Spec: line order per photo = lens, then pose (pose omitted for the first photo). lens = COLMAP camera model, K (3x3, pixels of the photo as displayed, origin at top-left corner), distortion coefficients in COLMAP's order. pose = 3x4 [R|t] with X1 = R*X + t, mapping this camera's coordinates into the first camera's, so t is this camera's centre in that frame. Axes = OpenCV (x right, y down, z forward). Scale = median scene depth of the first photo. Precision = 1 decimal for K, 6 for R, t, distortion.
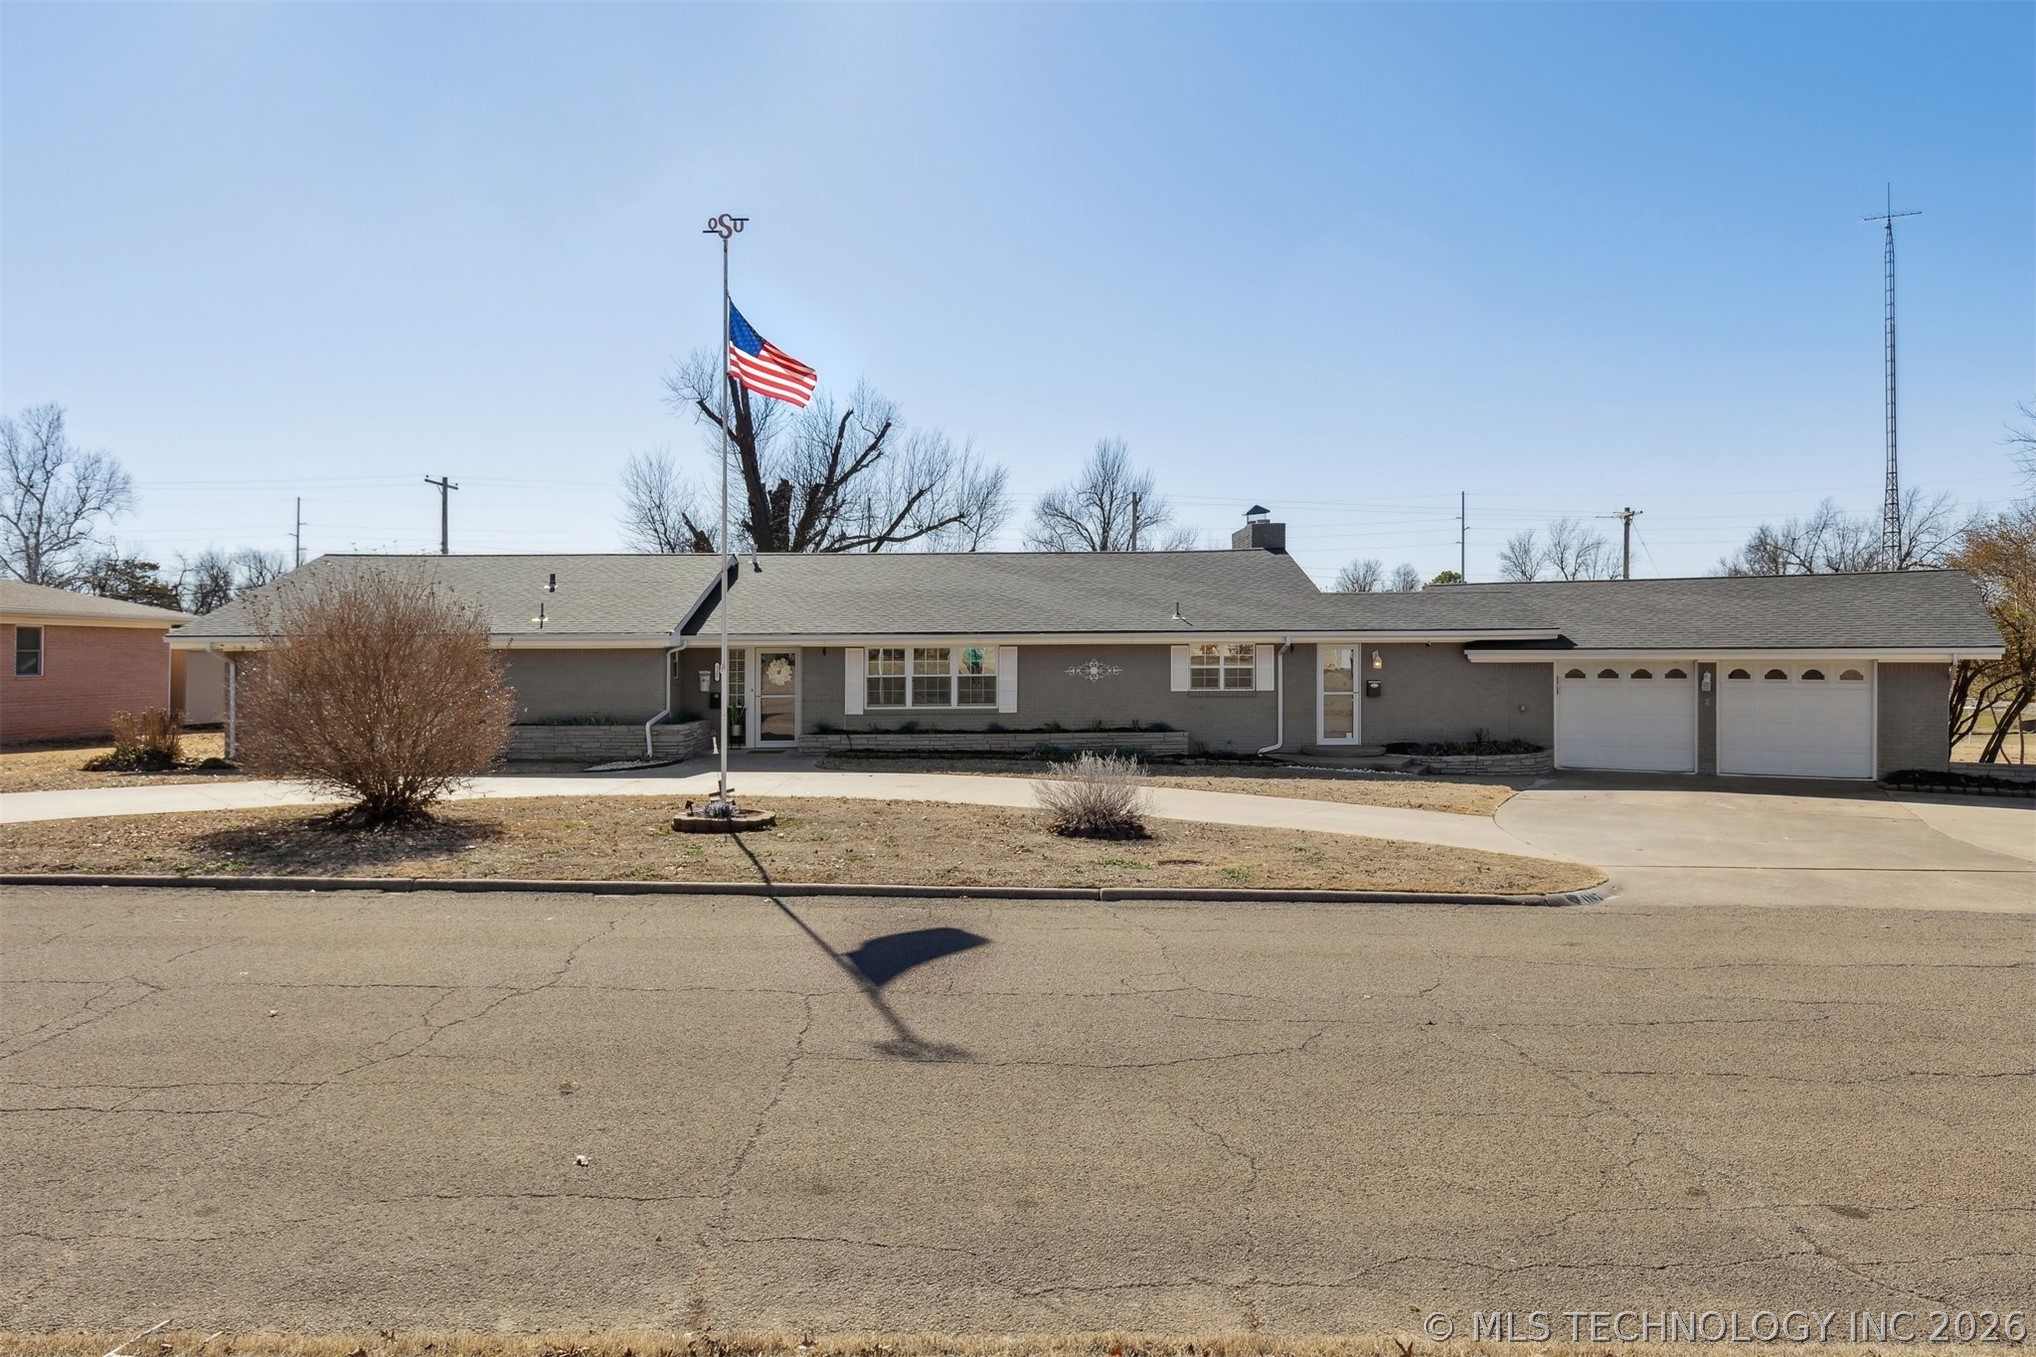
lens RADIAL K [[1322.5, 0, 1018.0], [0, 1322.5, 678.5], [0, 0, 1]] dist [-0.008609, -0.001950]
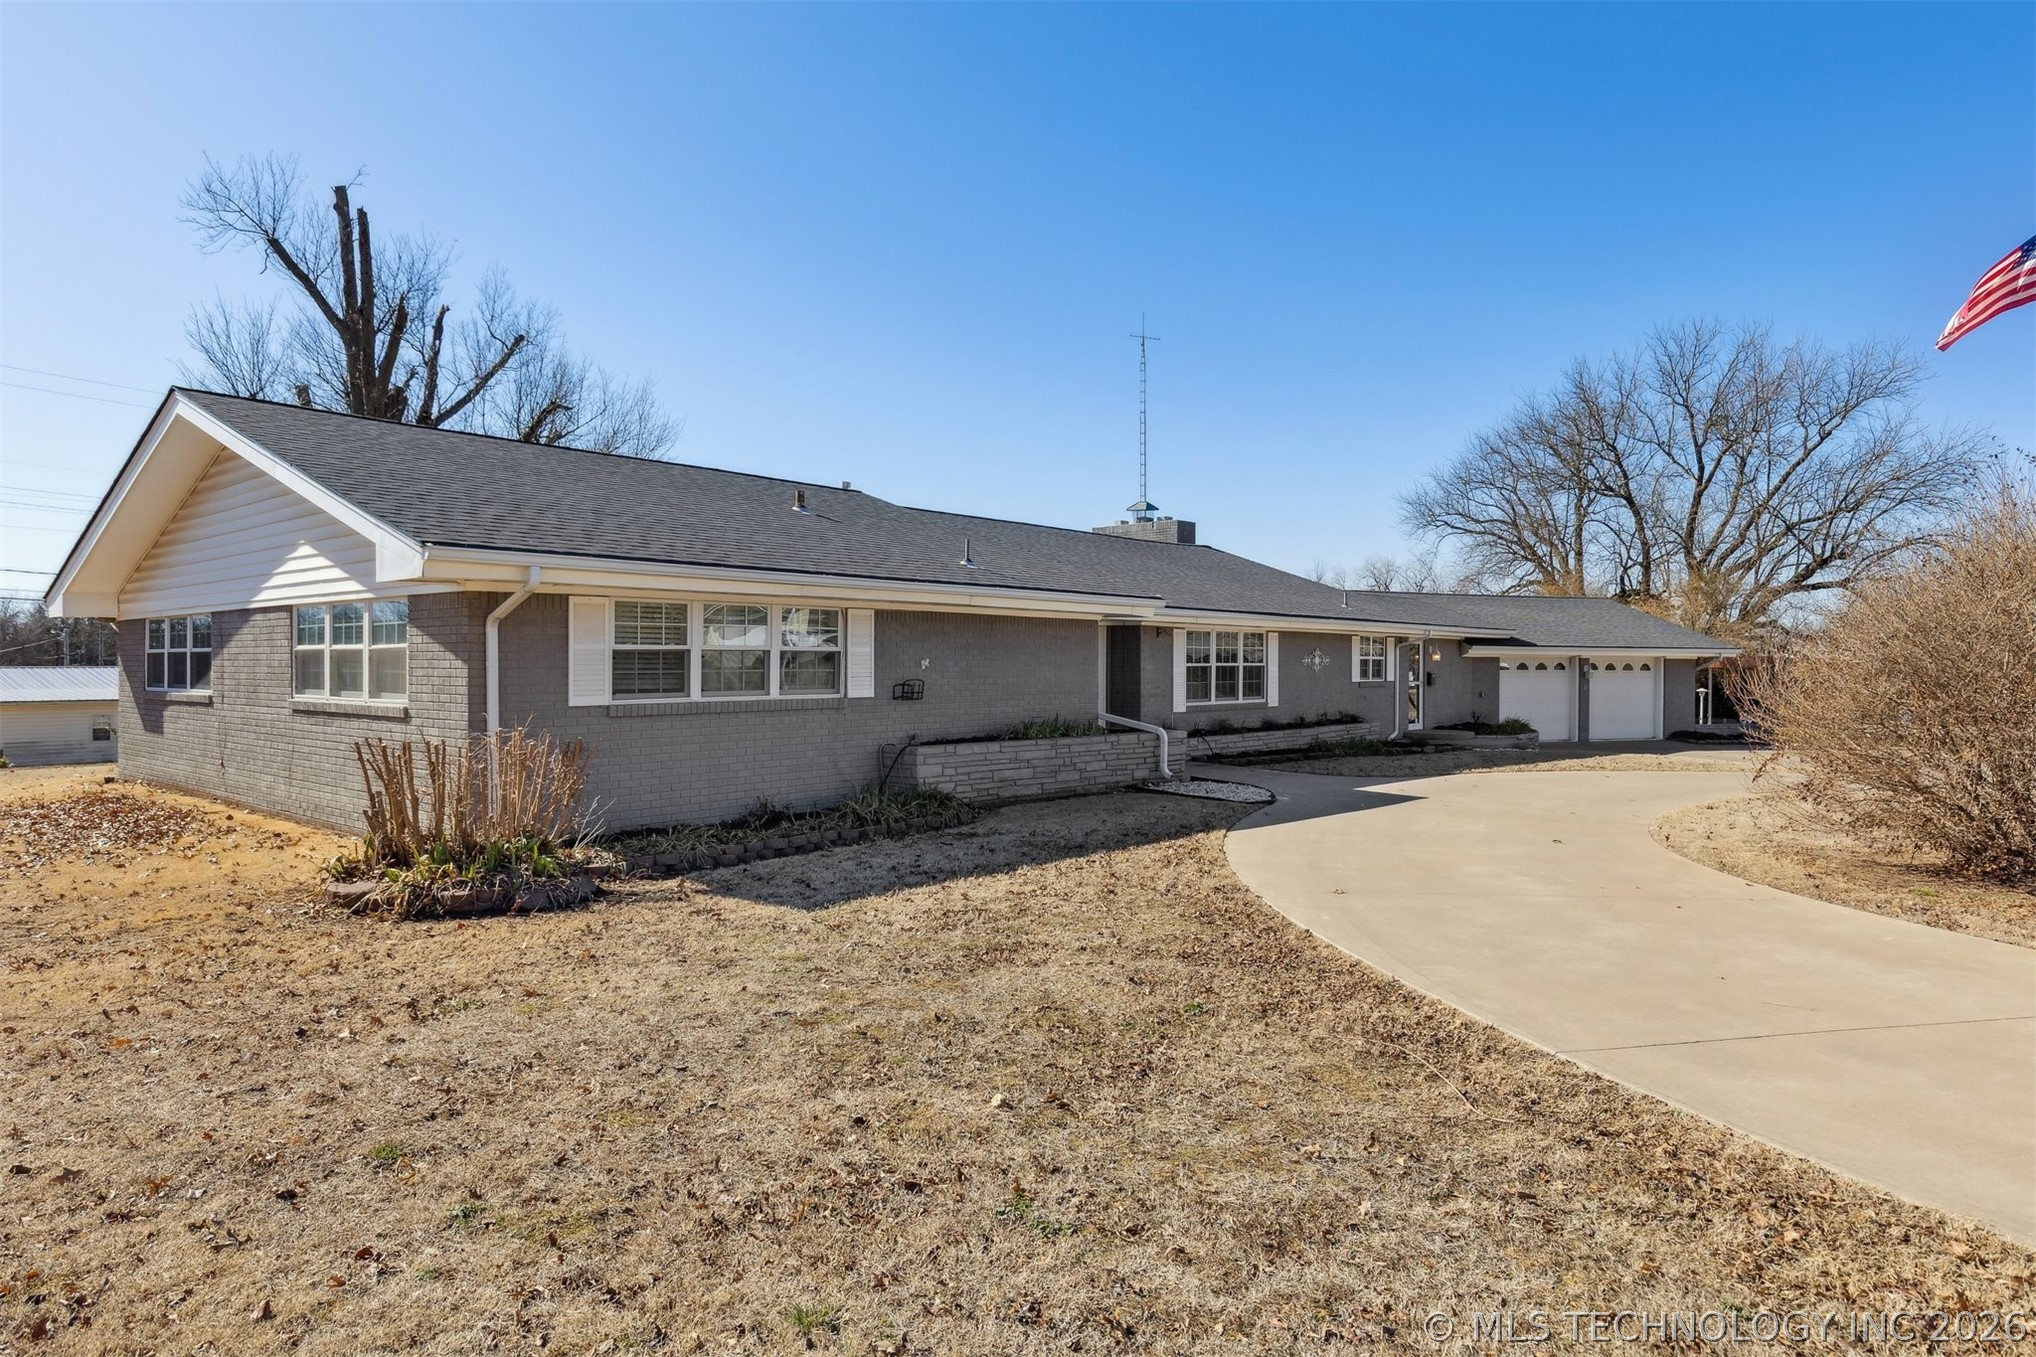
lens RADIAL K [[1196.8, 0, 1014.0], [0, 1196.8, 655.7], [0, 0, 1]] dist [0.000123, -0.000666]
pose [[0.658224, 0.012417, 0.752720, -0.726902], [0.005782, 0.999751, -0.021548, 0.008065], [-0.752800, 0.018536, 0.657989, 0.600406]]
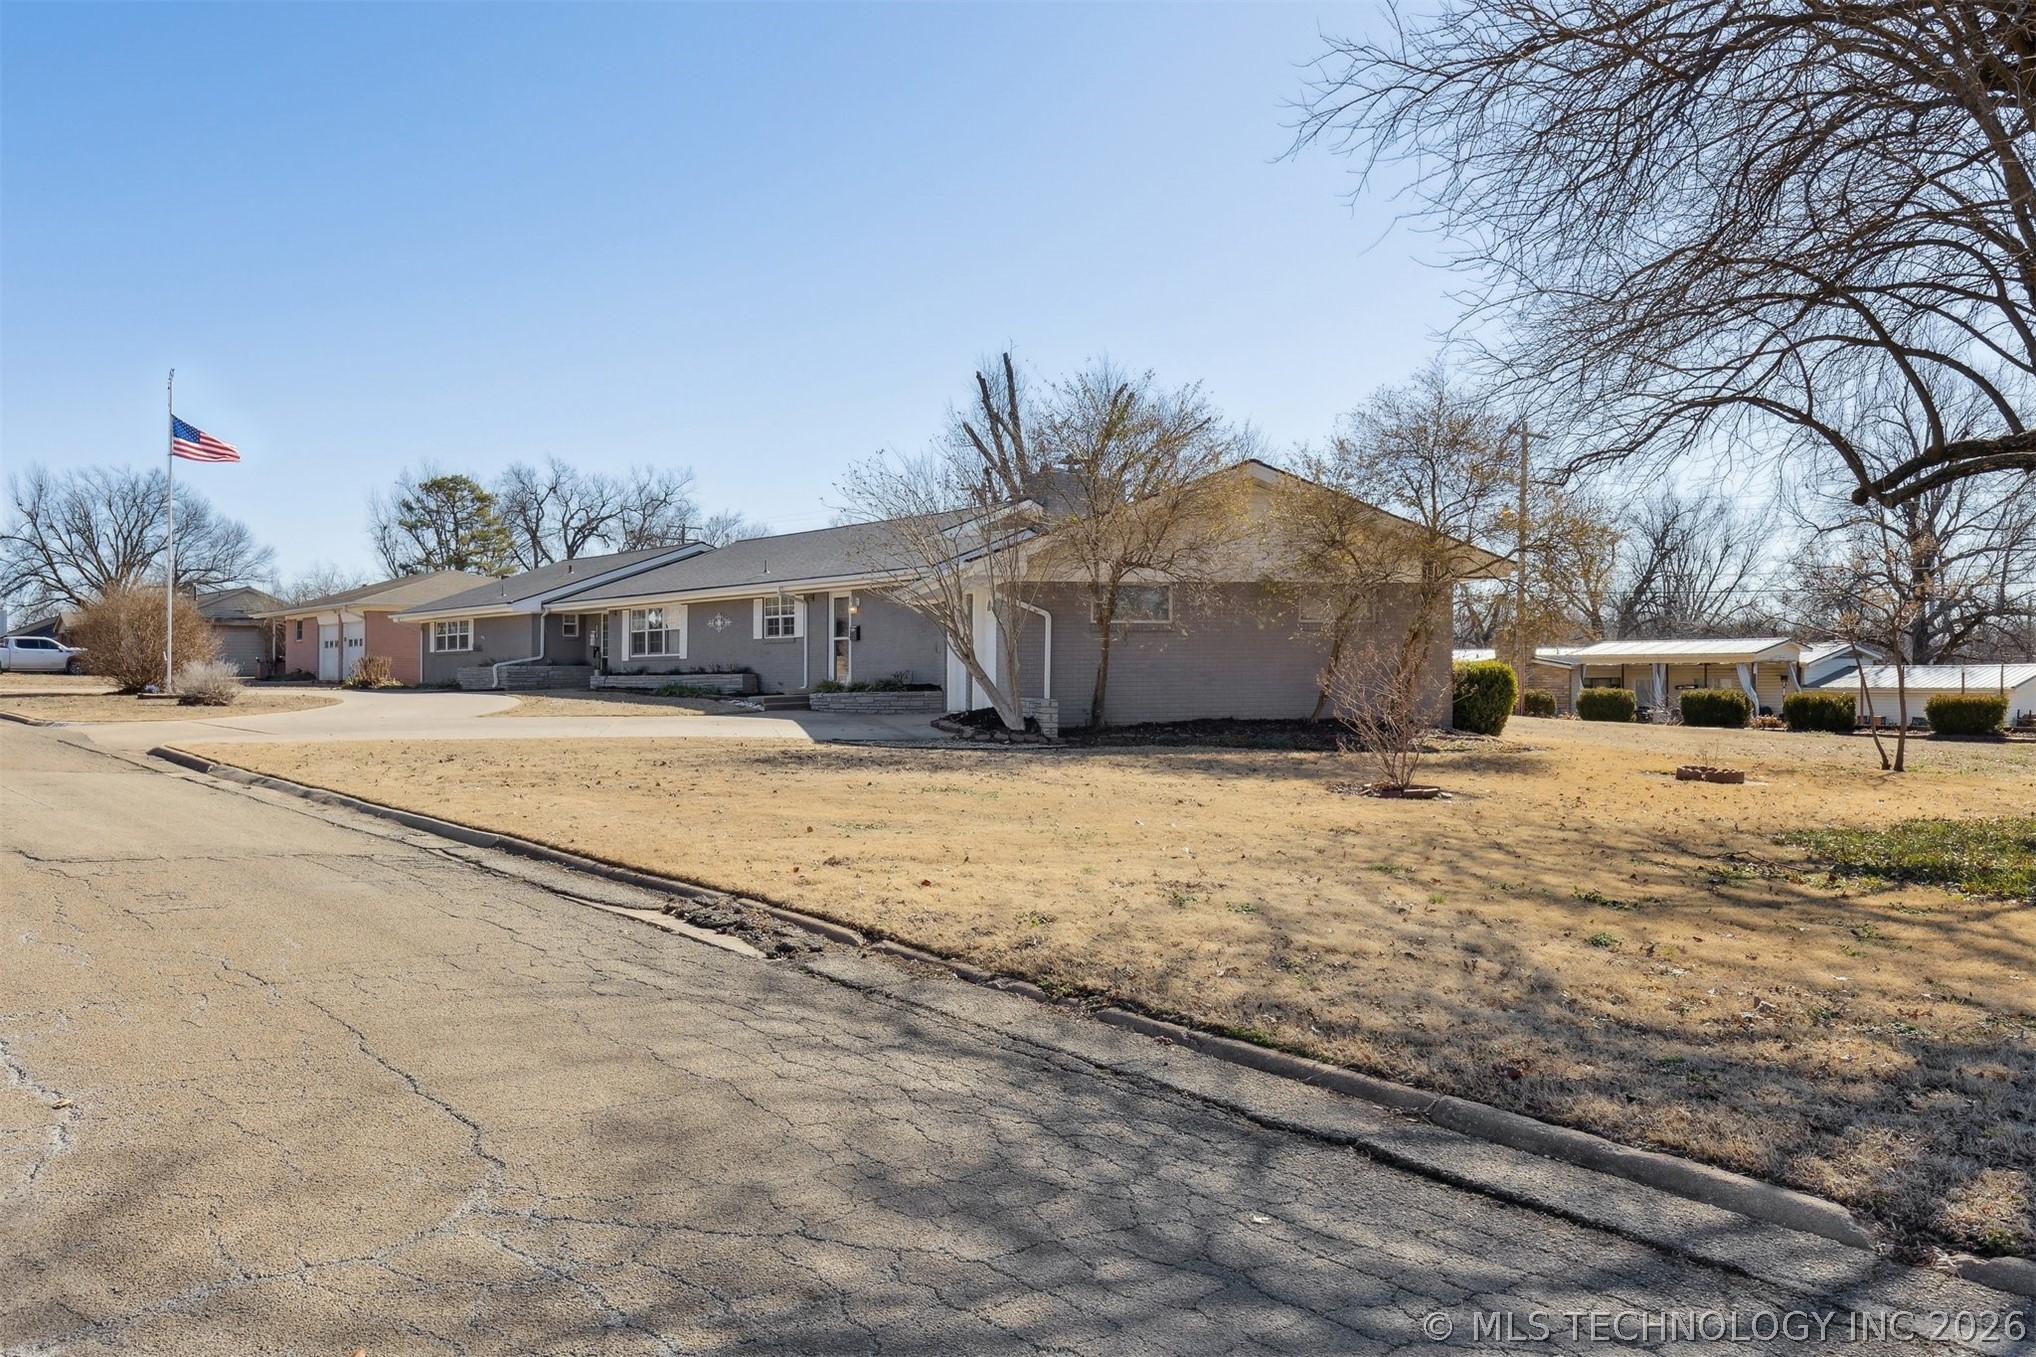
lens RADIAL K [[1537.3, 0, 1018.0], [0, 1537.3, 678.5], [0, 0, 1]] dist [-0.000078, -0.000396]
pose [[0.649938, 0.001783, -0.759985, 1.293690], [-0.000835, 0.999998, 0.001632, 0.042114], [0.759987, -0.000426, 0.649938, 0.298538]]
